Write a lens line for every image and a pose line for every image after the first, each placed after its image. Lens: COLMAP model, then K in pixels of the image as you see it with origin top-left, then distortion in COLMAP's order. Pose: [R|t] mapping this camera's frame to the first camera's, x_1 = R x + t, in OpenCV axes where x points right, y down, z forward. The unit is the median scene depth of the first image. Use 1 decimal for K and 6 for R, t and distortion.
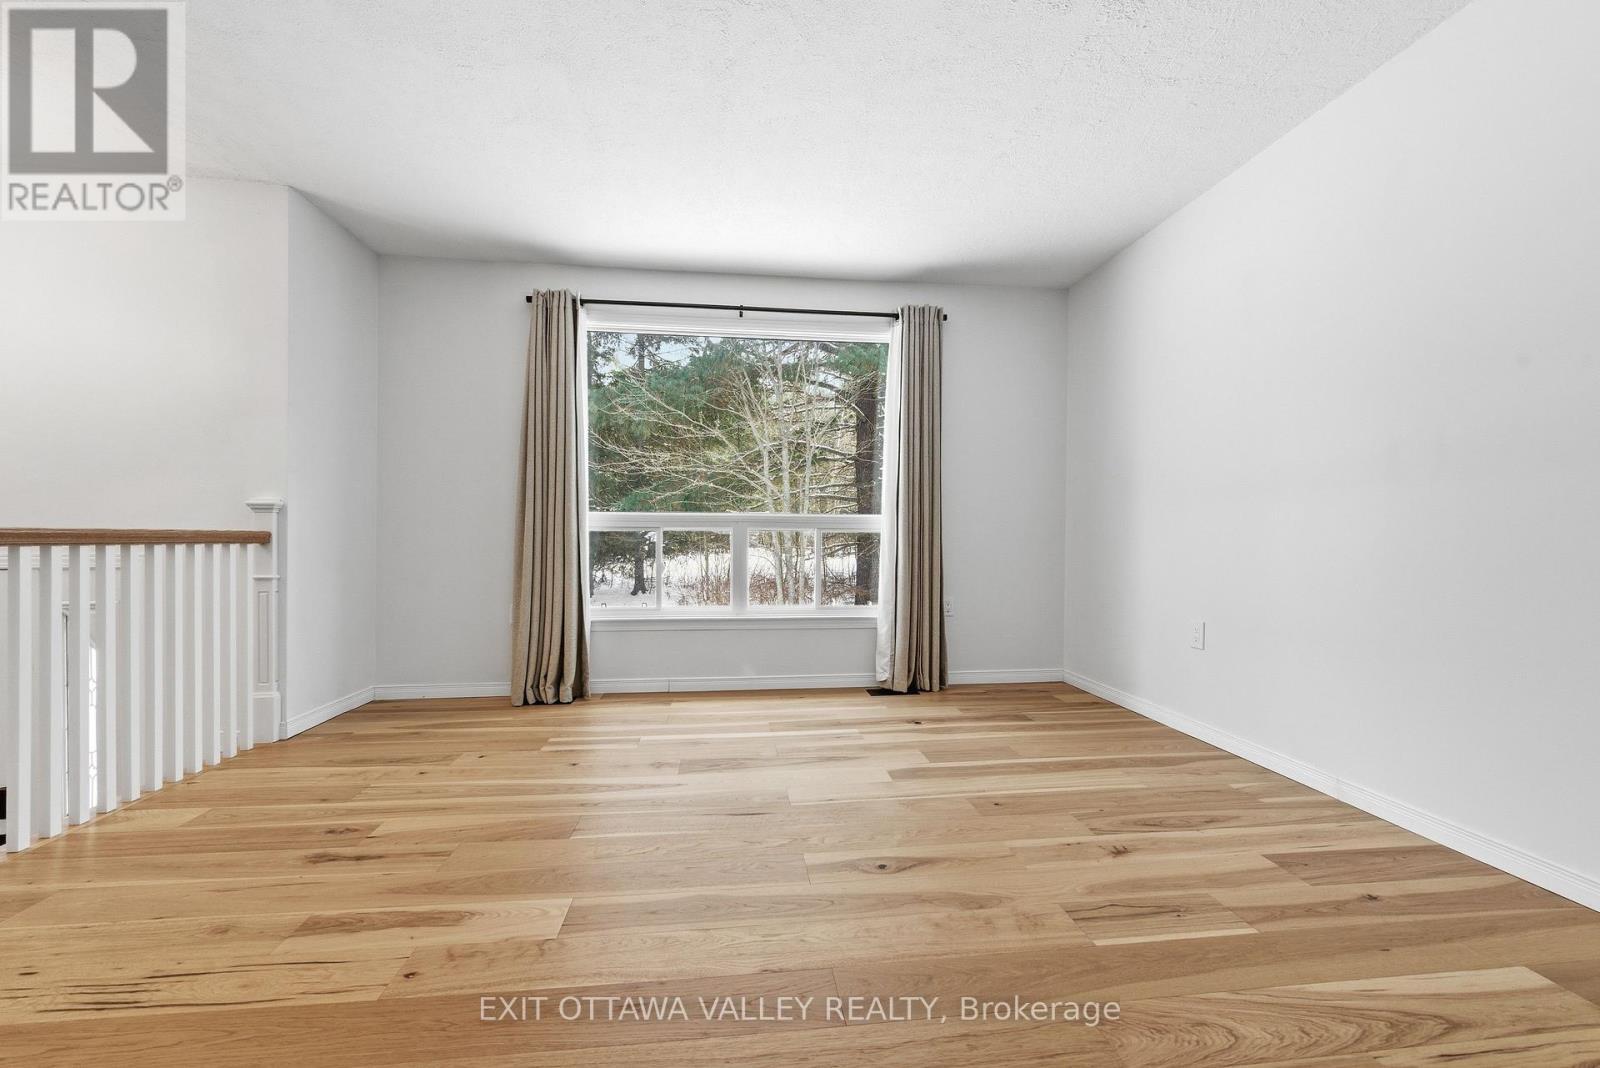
lens RADIAL K [[654.3, 0, 800.2], [0, 654.3, 538.3], [0, 0, 1]] dist [0.001109, -0.000153]
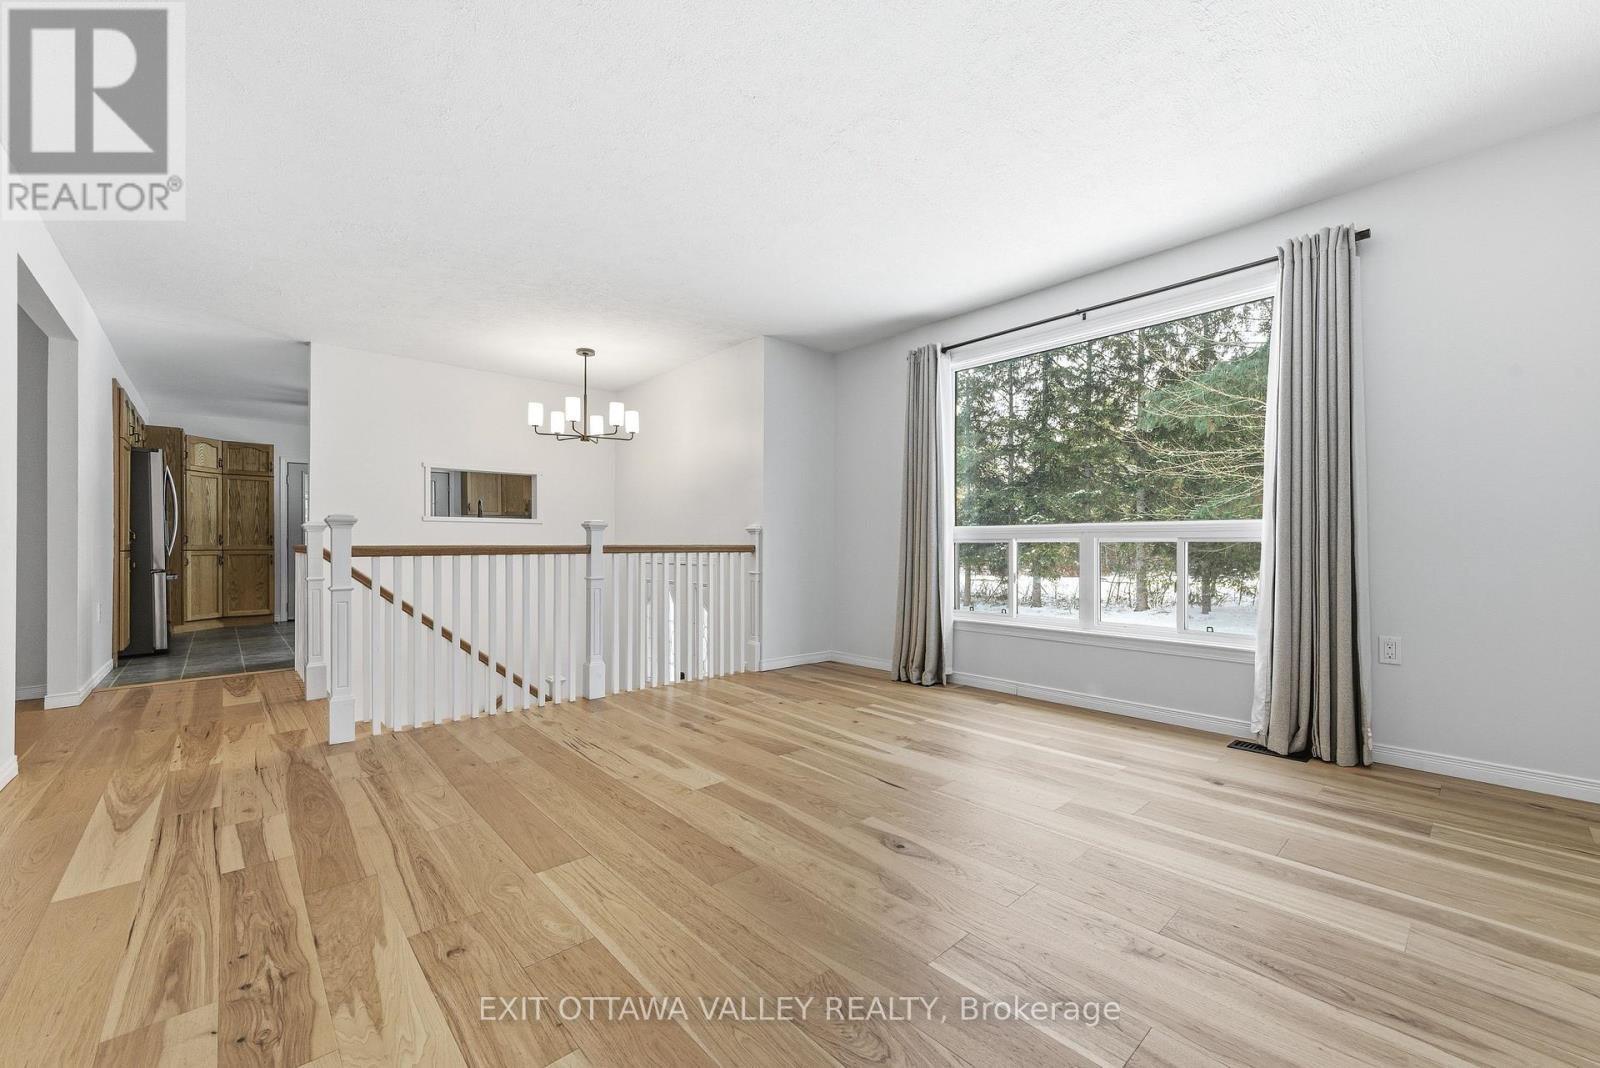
lens RADIAL K [[647.1, 0, 798.3], [0, 647.1, 546.1], [0, 0, 1]] dist [0.001863, -0.000298]
pose [[0.570771, -0.002573, -0.821105, 0.578689], [-0.002501, 0.999985, -0.004872, -0.000209], [0.821105, 0.004834, 0.570756, 0.143672]]
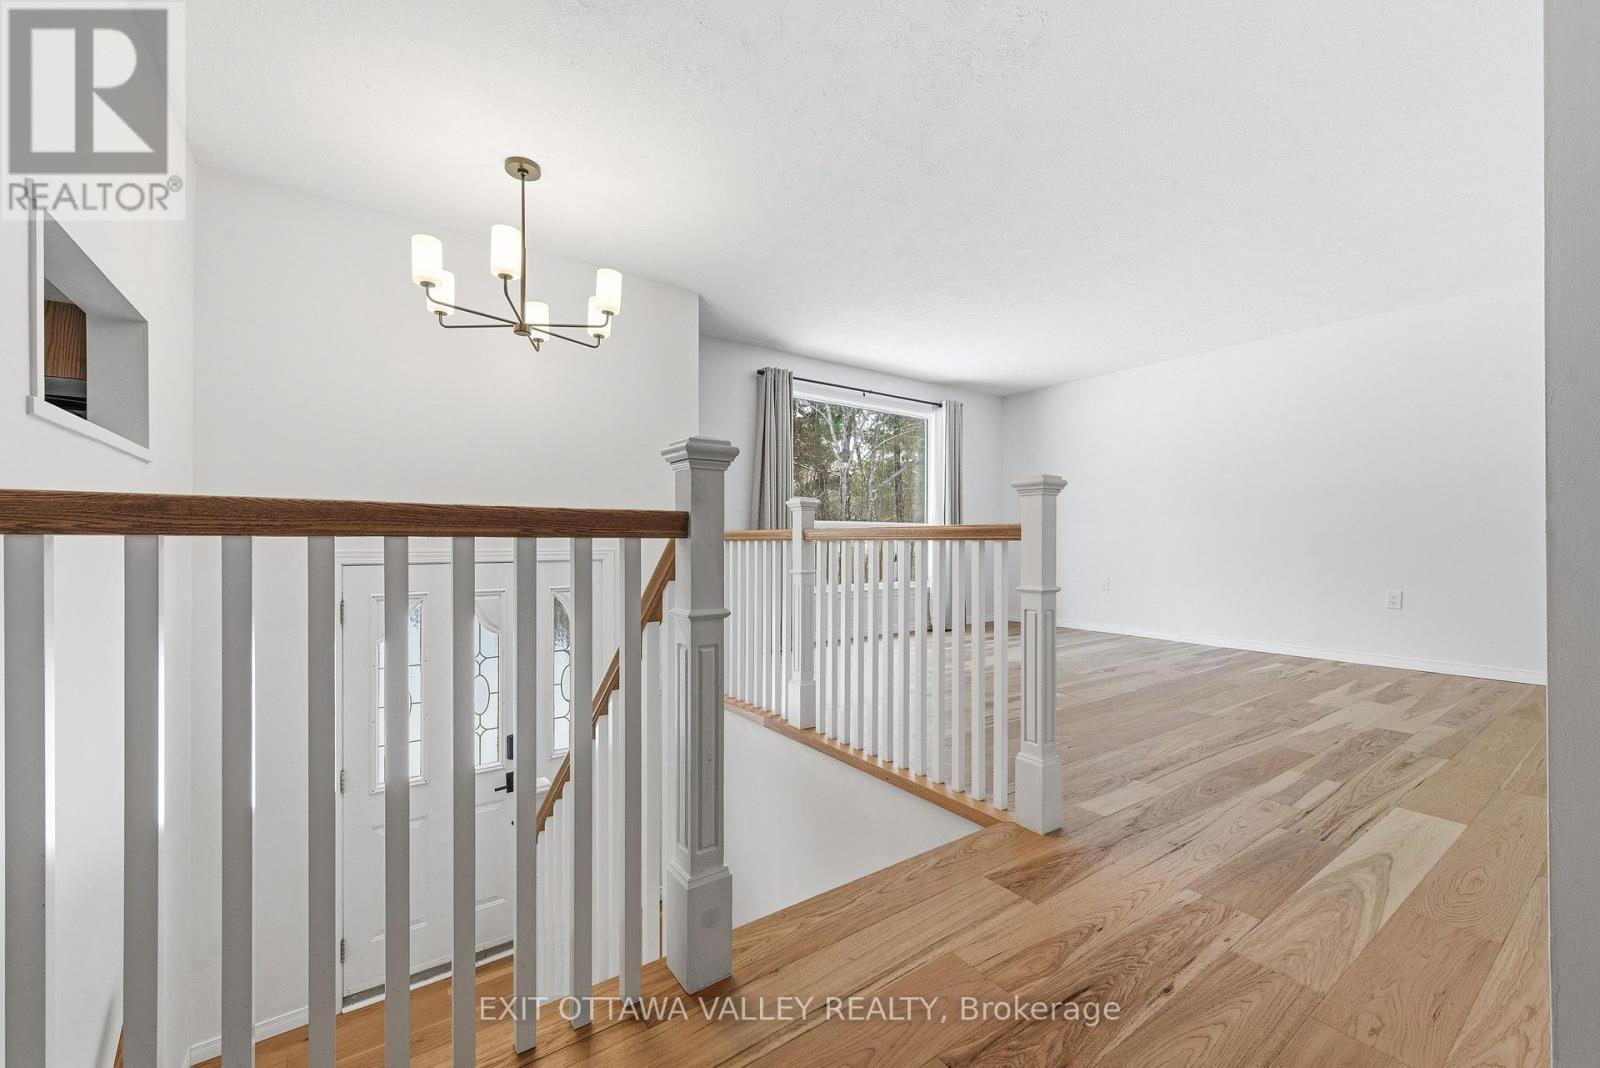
lens RADIAL K [[632.2, 0, 798.0], [0, 632.2, 547.1], [0, 0, 1]] dist [0.004769, -0.002456]
pose [[0.879275, -0.005166, 0.476286, -1.222240], [0.001782, 0.999970, 0.007556, 0.012203], [-0.476311, -0.005795, 0.879258, -0.323724]]
